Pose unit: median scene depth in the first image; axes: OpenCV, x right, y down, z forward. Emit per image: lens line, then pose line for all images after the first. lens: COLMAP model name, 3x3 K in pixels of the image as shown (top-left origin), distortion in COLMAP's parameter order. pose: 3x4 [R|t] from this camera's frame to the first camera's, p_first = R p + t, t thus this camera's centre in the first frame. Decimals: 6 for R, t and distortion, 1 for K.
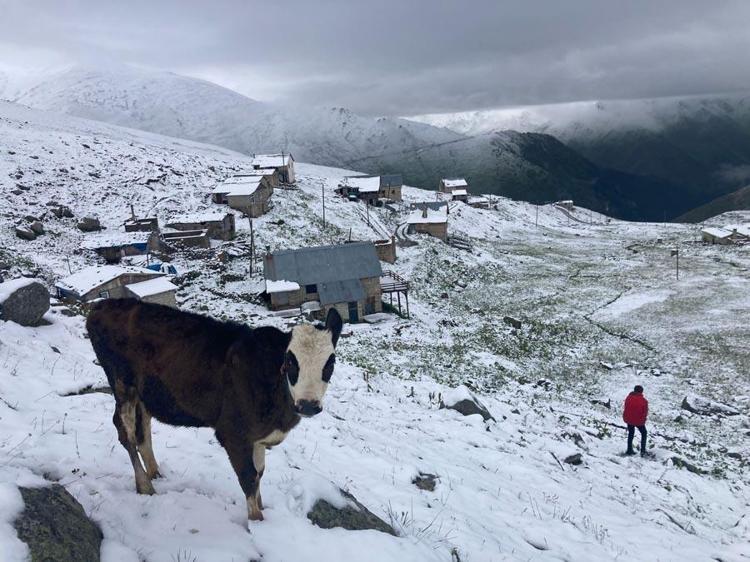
lens RADIAL K [[302.1, 0, 375.8], [0, 302.1, 281.3], [0, 0, 1]] dist [0.002974, -0.001235]
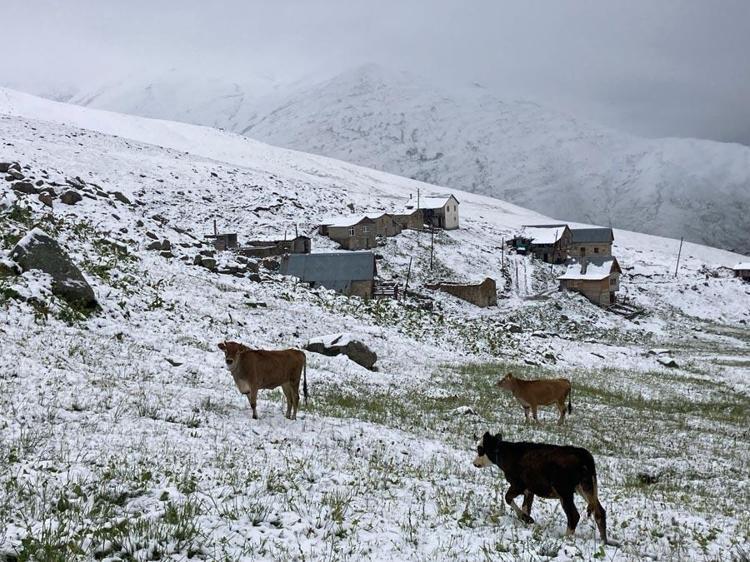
lens RADIAL K [[302.1, 0, 375.3], [0, 302.1, 280.7], [0, 0, 1]] dist [0.002974, -0.001235]
pose [[0.981171, 0.088431, -0.171707, -0.705110], [-0.102825, 0.991729, -0.076813, -0.225203], [0.163494, 0.093022, 0.982149, 0.392375]]
